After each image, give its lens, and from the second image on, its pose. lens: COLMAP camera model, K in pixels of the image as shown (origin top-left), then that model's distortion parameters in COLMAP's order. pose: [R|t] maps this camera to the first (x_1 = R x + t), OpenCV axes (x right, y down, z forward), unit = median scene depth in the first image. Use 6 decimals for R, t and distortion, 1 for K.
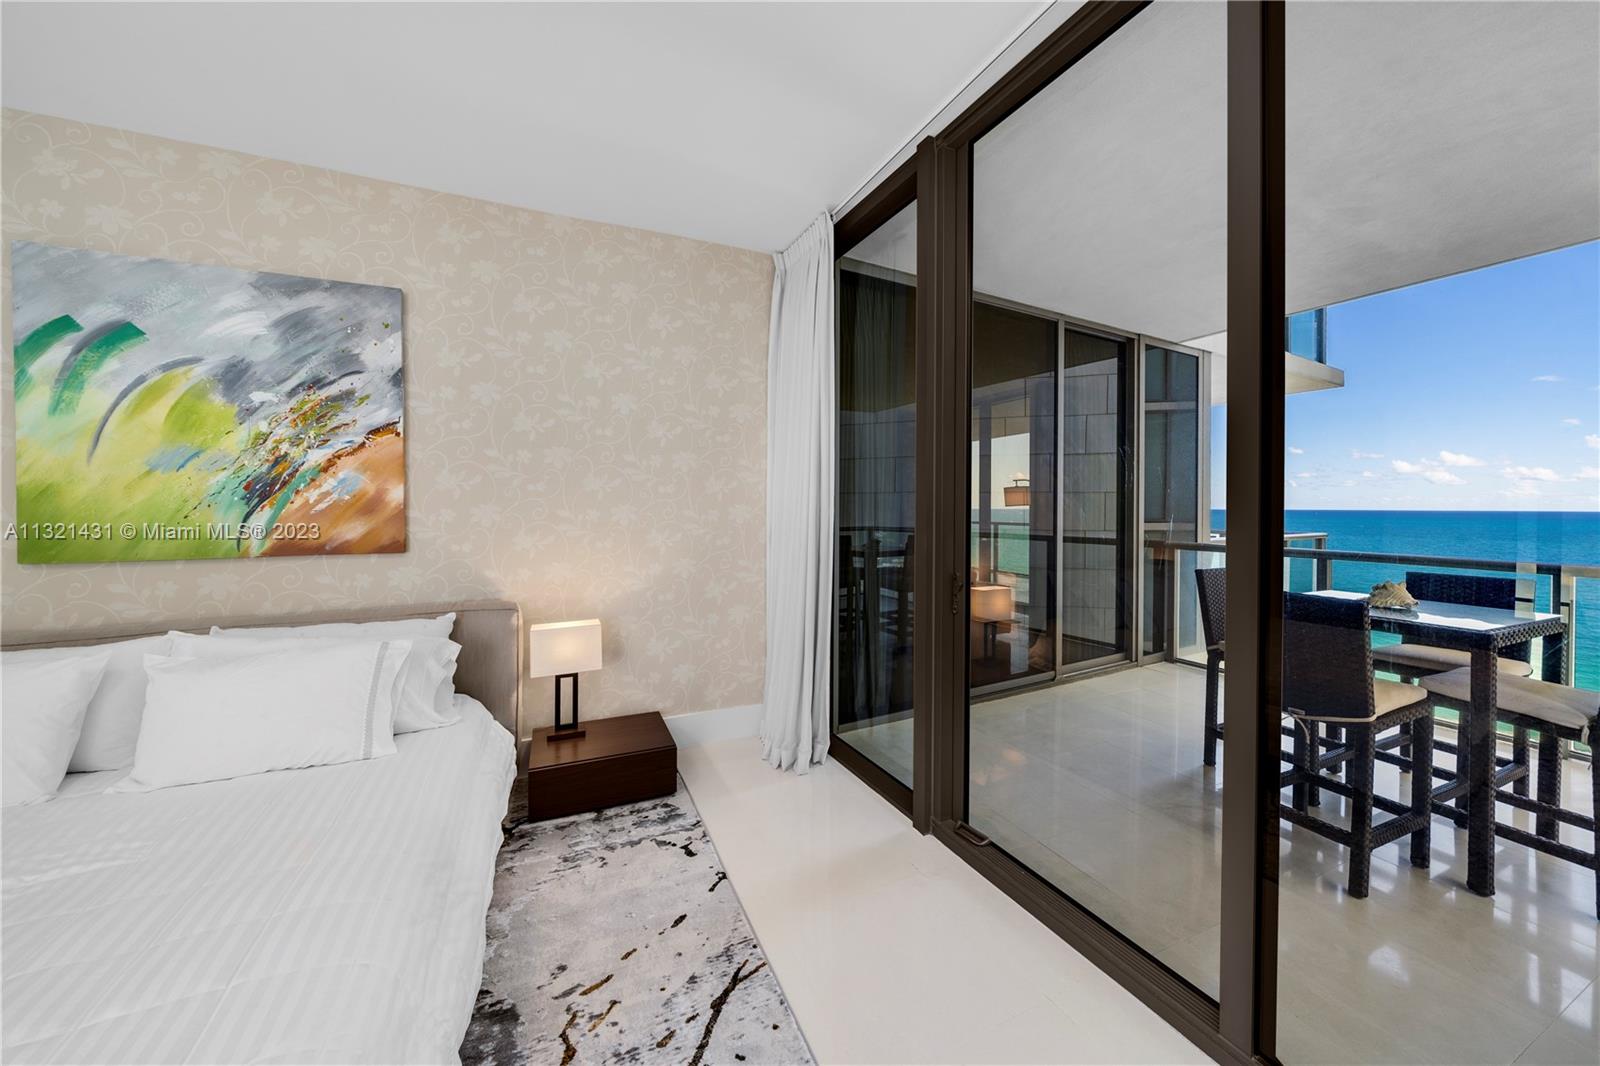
lens RADIAL K [[557.6, 0, 806.1], [0, 557.6, 503.2], [0, 0, 1]] dist [-0.004676, -0.000100]
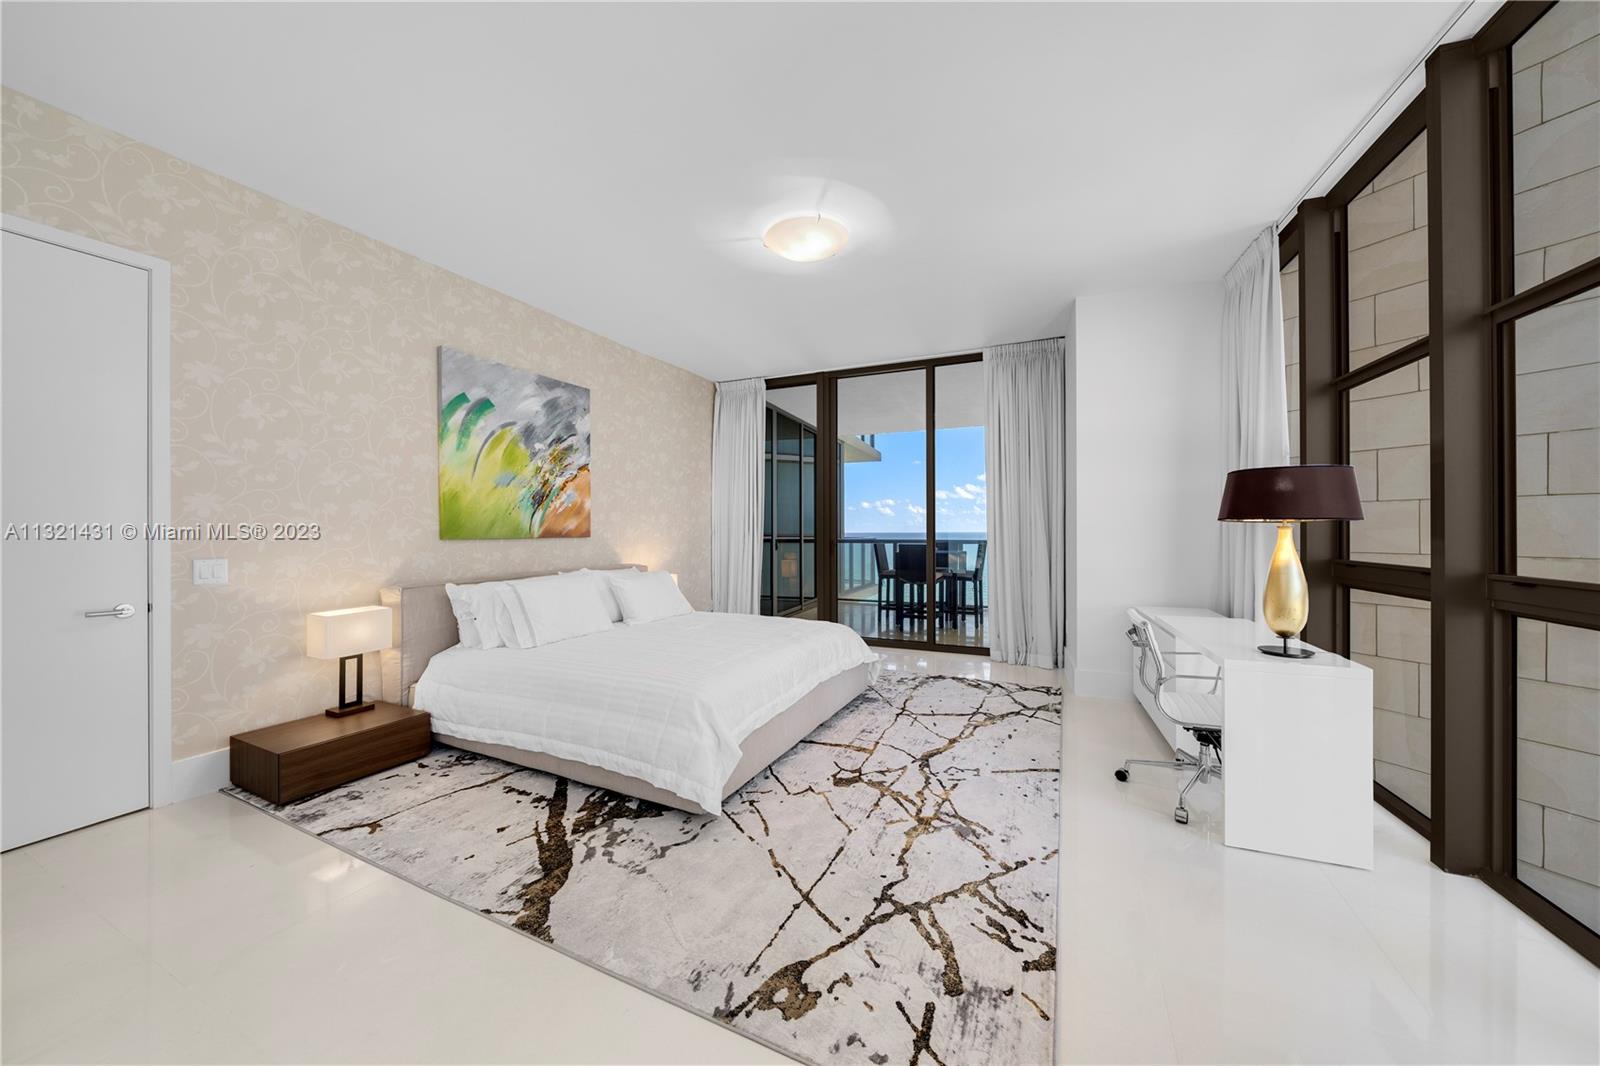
lens RADIAL K [[568.4, 0, 797.4], [0, 568.4, 526.5], [0, 0, 1]] dist [-0.001736, -0.000242]
pose [[0.758985, 0.001809, 0.651105, -1.507028], [0.003765, 0.999967, -0.007167, 0.076144], [-0.651097, 0.007891, 0.758953, -0.874007]]
